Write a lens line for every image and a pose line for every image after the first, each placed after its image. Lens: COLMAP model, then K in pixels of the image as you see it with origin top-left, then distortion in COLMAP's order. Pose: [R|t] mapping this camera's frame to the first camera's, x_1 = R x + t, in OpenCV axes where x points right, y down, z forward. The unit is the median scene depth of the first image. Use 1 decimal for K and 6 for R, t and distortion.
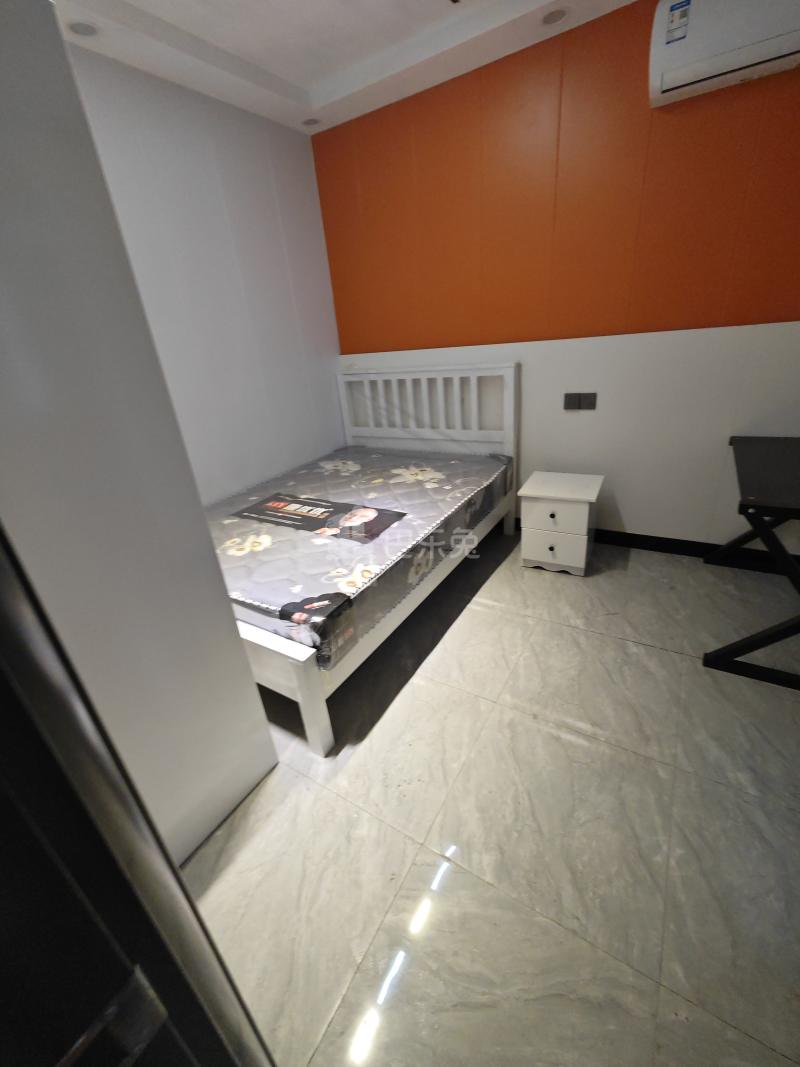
lens RADIAL K [[444.5, 0, 397.5], [0, 444.5, 531.3], [0, 0, 1]] dist [0.002314, 0.000325]
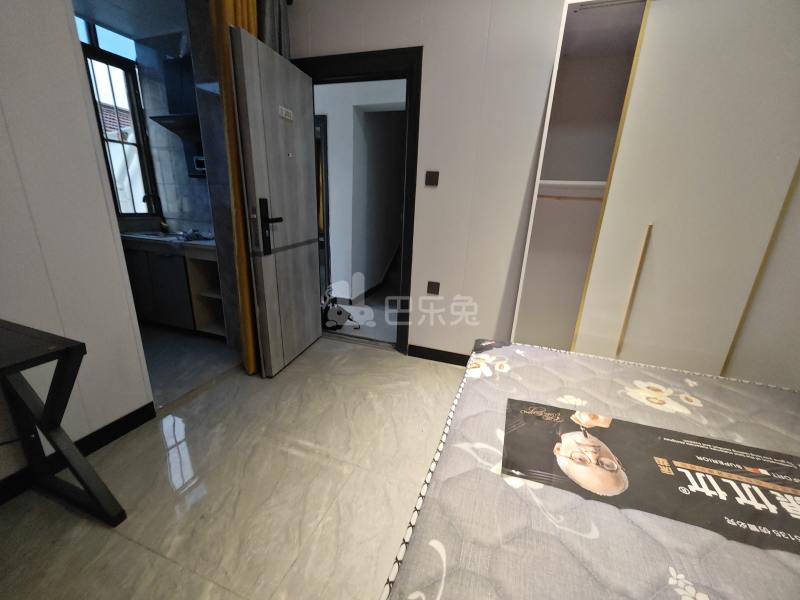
lens RADIAL K [[331.6, 0, 397.1], [0, 331.6, 302.5], [0, 0, 1]] dist [0.000085, -0.000612]
pose [[-0.978728, 0.110065, -0.173139, 0.179697], [-0.035048, 0.741813, 0.669691, -0.424064], [0.202146, 0.661513, -0.722175, 1.112539]]
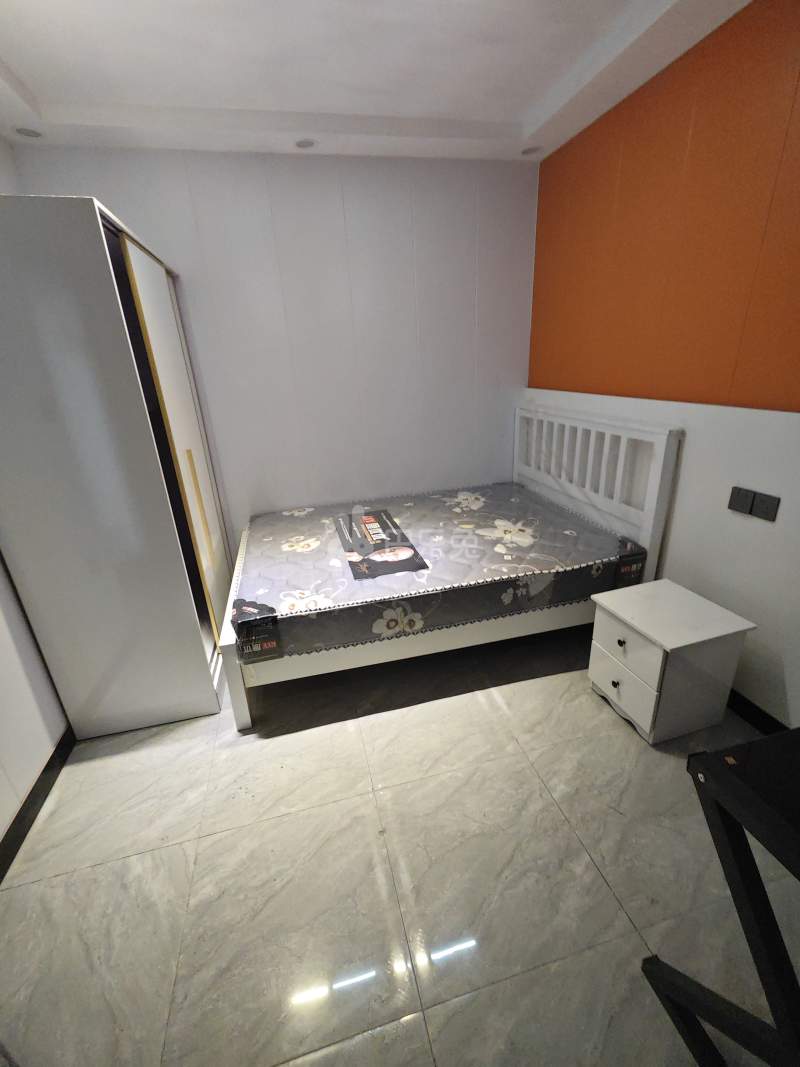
lens RADIAL K [[444.5, 0, 397.5], [0, 444.5, 531.3], [0, 0, 1]] dist [0.002314, 0.000325]
pose [[0.718634, 0.306481, -0.624207, 0.544741], [-0.305655, 0.945492, 0.112337, -0.200916], [0.624612, 0.110063, 0.773140, 0.207286]]
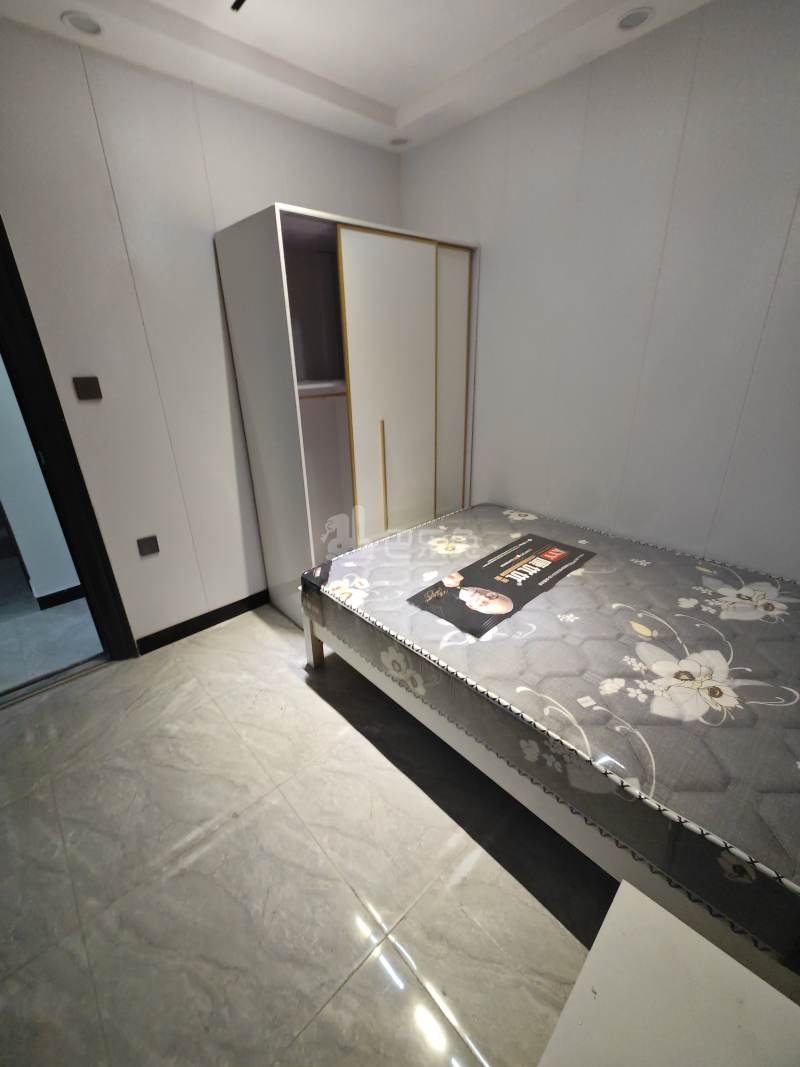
lens RADIAL K [[442.2, 0, 395.8], [0, 442.2, 529.4], [0, 0, 1]] dist [0.000085, -0.000612]
pose [[-0.268219, 0.455251, -0.849002, 0.560842], [-0.350785, 0.774639, 0.526197, -0.485289], [0.897222, 0.438954, -0.048078, 0.839179]]
